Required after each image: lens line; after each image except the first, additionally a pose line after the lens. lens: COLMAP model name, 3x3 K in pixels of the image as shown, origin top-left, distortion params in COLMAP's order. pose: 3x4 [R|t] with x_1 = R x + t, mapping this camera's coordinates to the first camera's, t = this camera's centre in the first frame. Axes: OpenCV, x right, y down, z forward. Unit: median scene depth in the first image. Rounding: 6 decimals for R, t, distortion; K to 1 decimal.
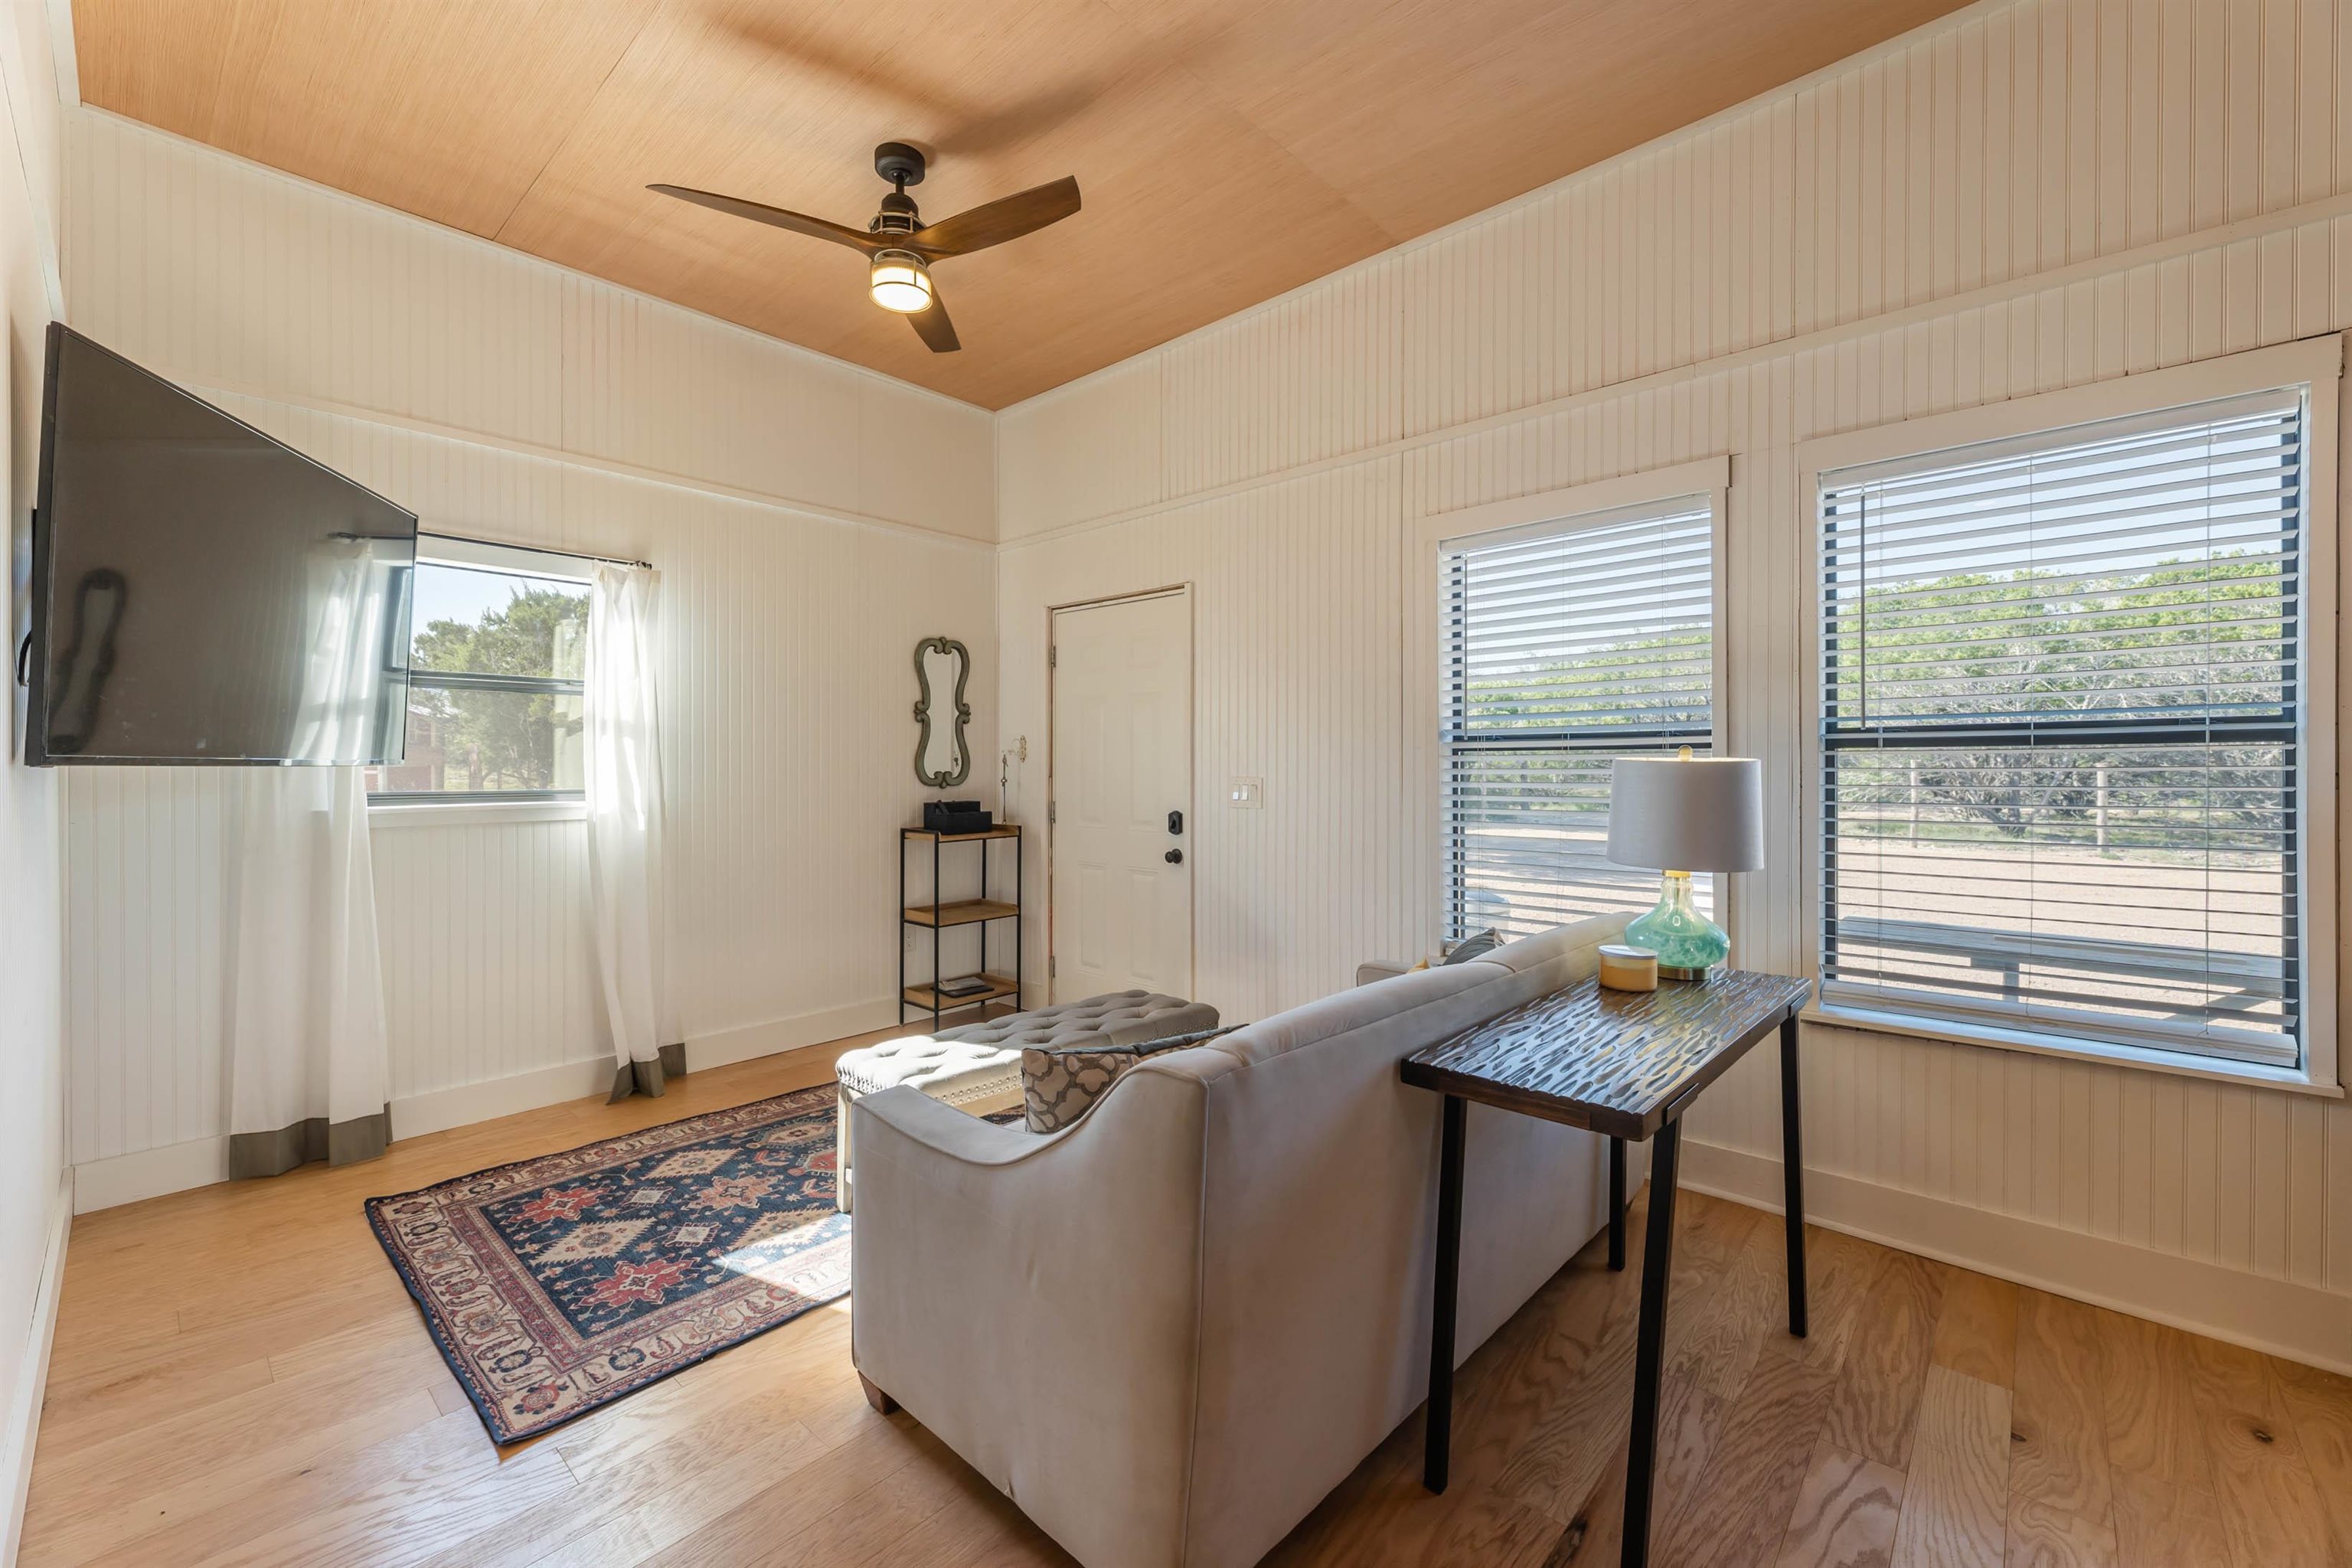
lens RADIAL K [[944.3, 0, 1215.5], [0, 944.3, 771.9], [0, 0, 1]] dist [0.002405, -0.000675]
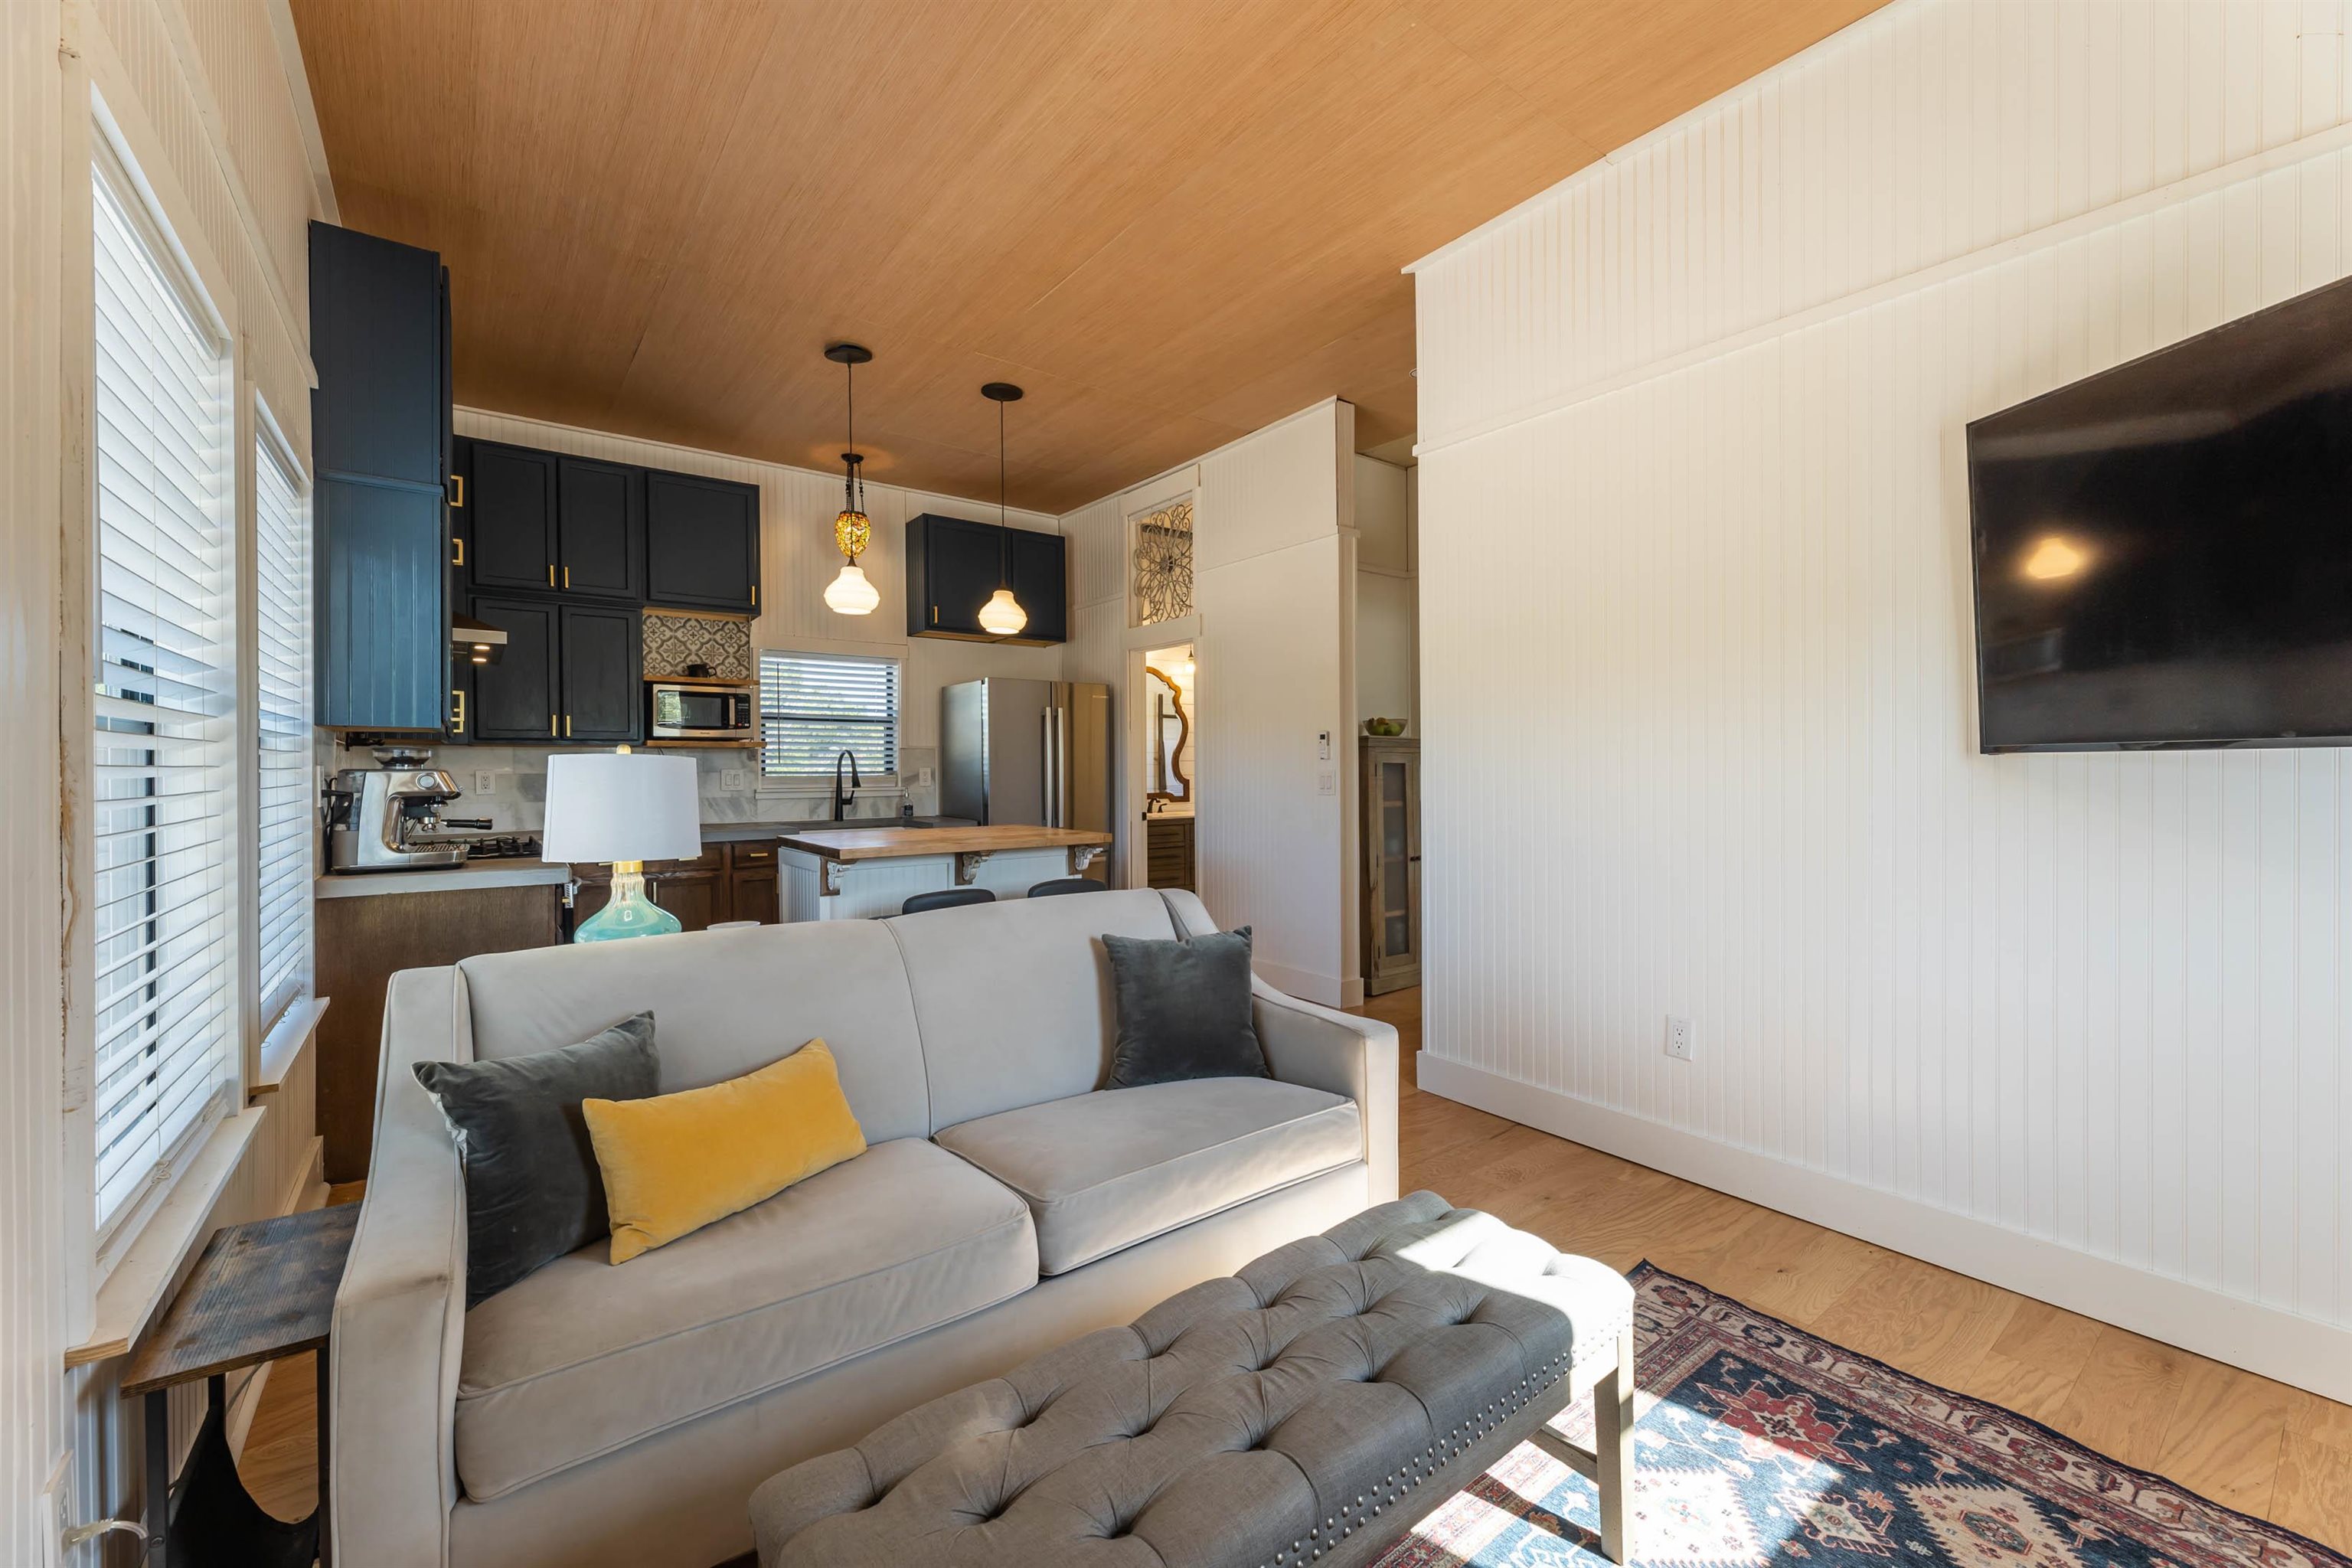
lens RADIAL K [[944.3, 0, 1203.9], [0, 944.3, 772.5], [0, 0, 1]] dist [0.002405, -0.000675]
pose [[-0.981792, 0.009346, 0.189730, -0.272389], [0.010964, 0.999912, 0.007479, 0.002865], [-0.189644, 0.009423, -0.981808, 1.632630]]
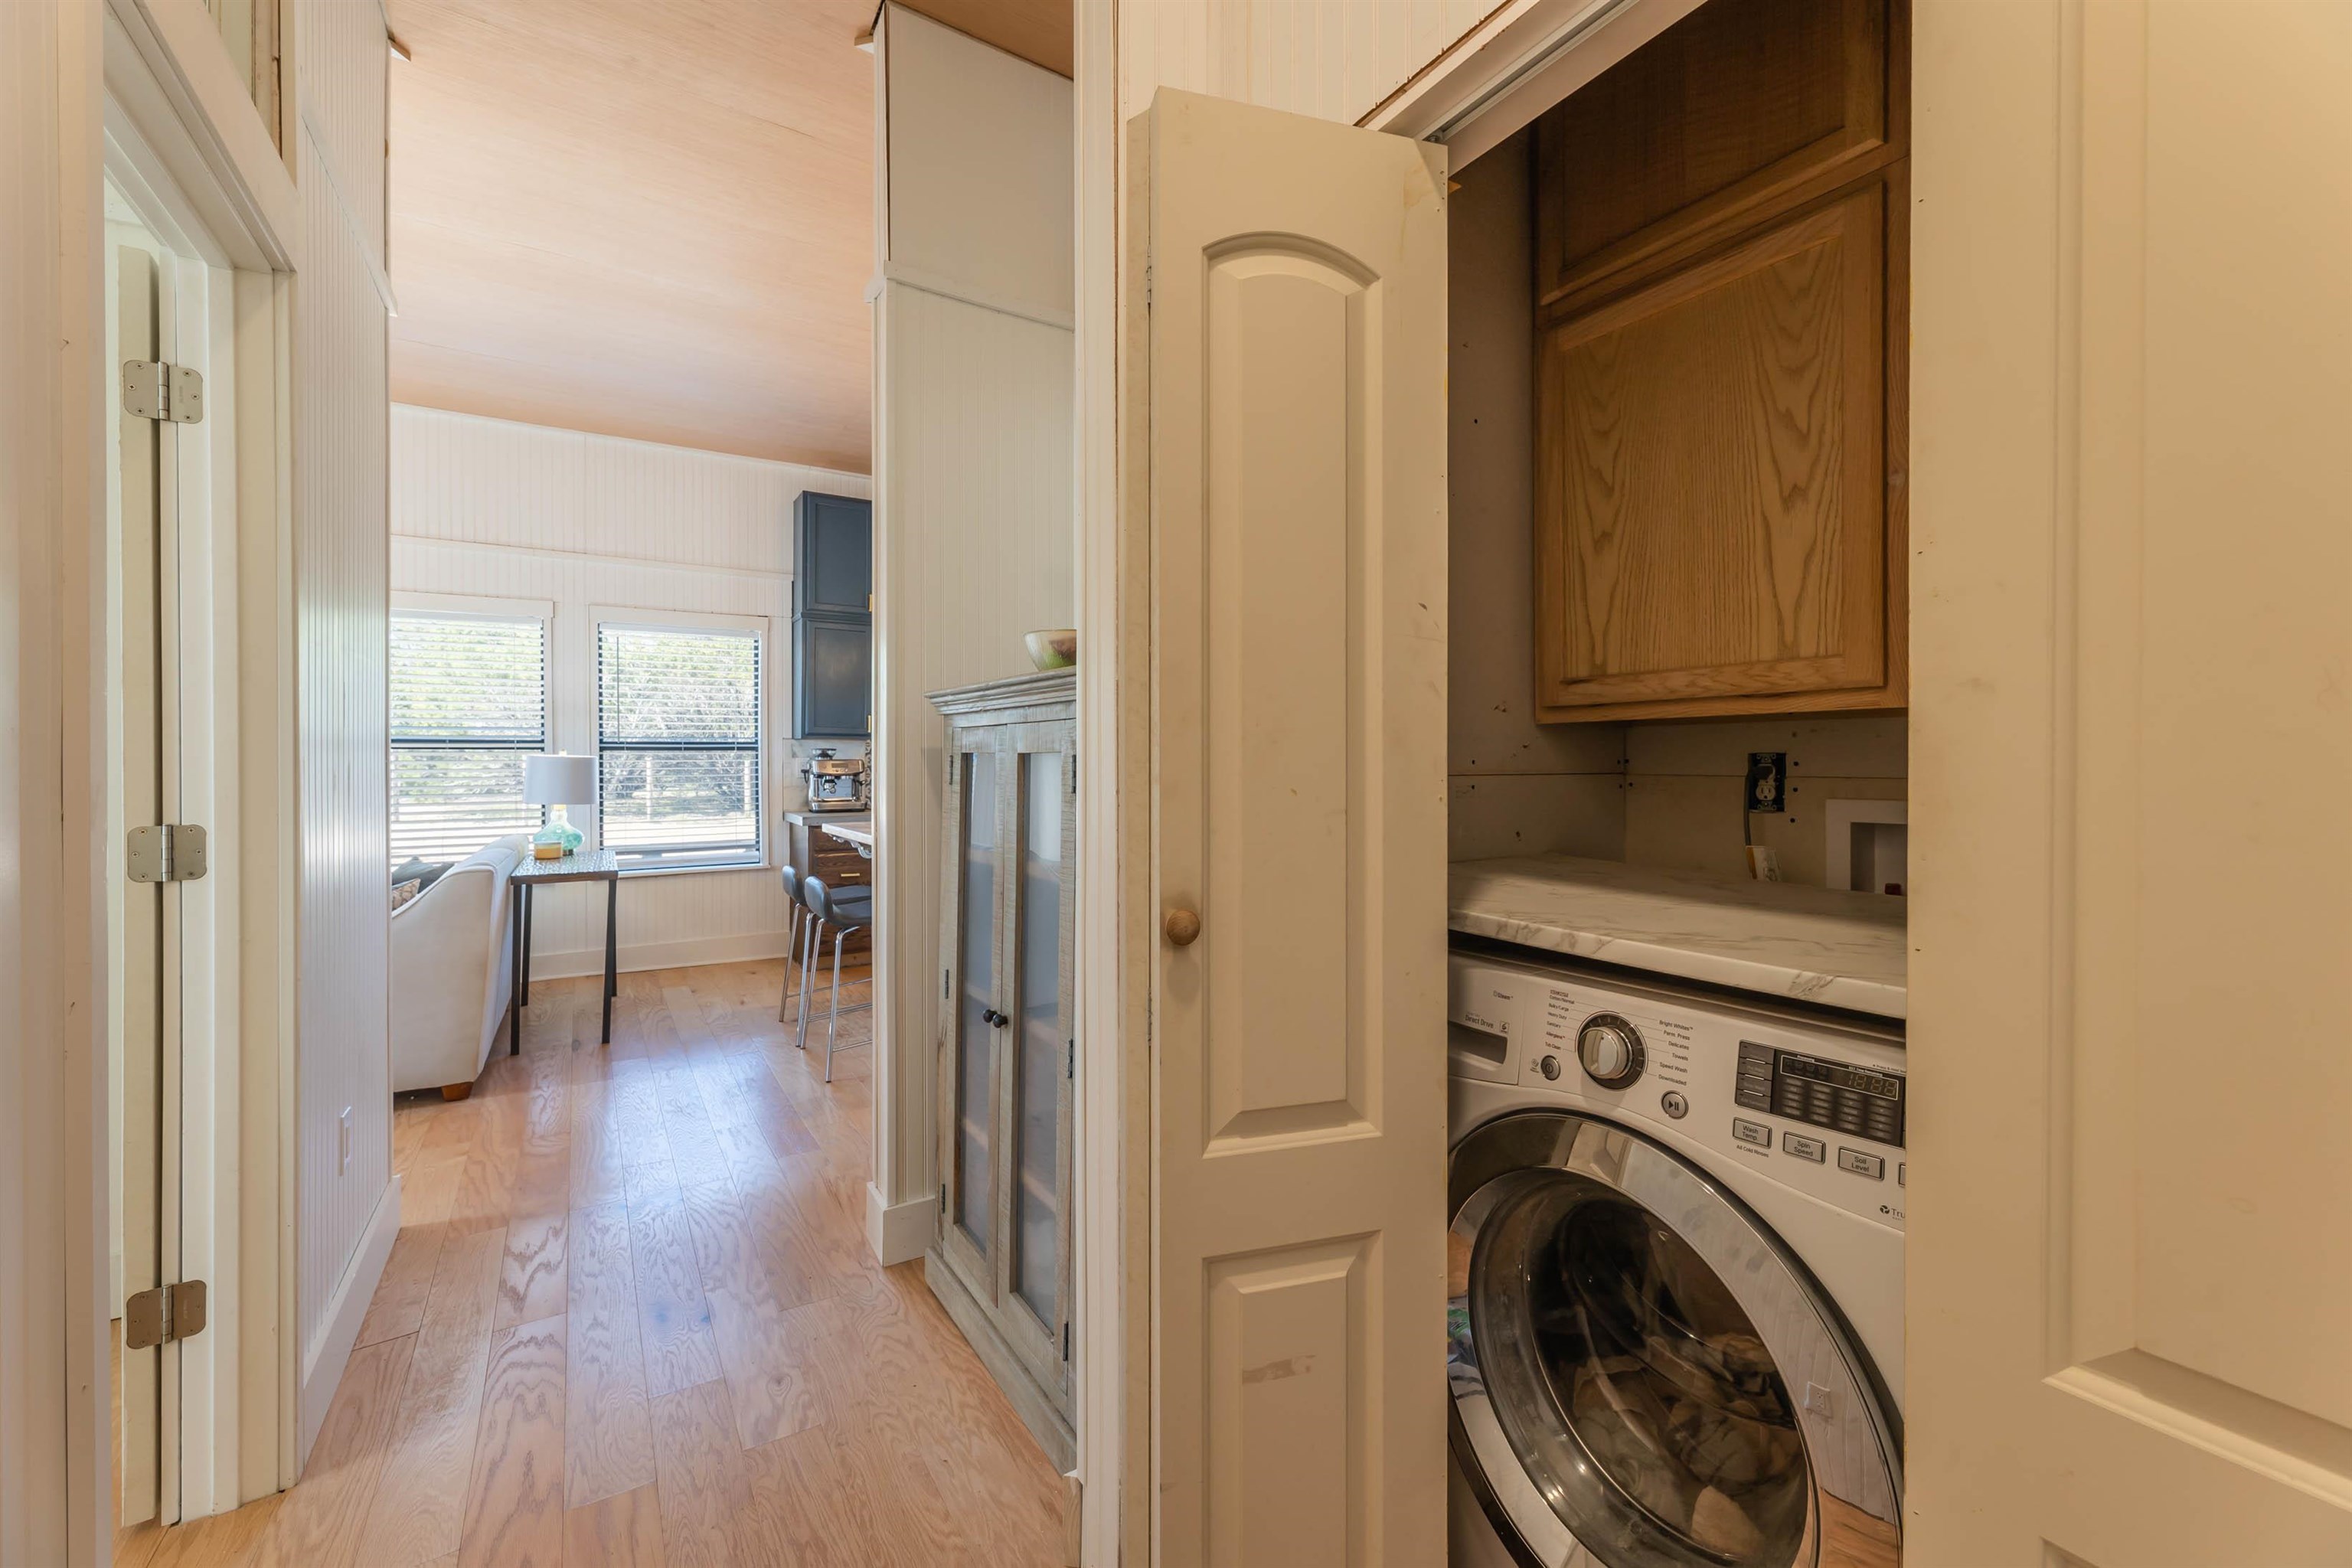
lens RADIAL K [[944.3, 0, 1148.1], [0, 944.3, 771.9], [0, 0, 1]] dist [0.002405, -0.000675]
pose [[0.305790, -0.009226, 0.952054, -1.014911], [0.004736, 0.999955, 0.008169, 0.011764], [-0.952087, 0.002011, 0.305820, -0.832676]]
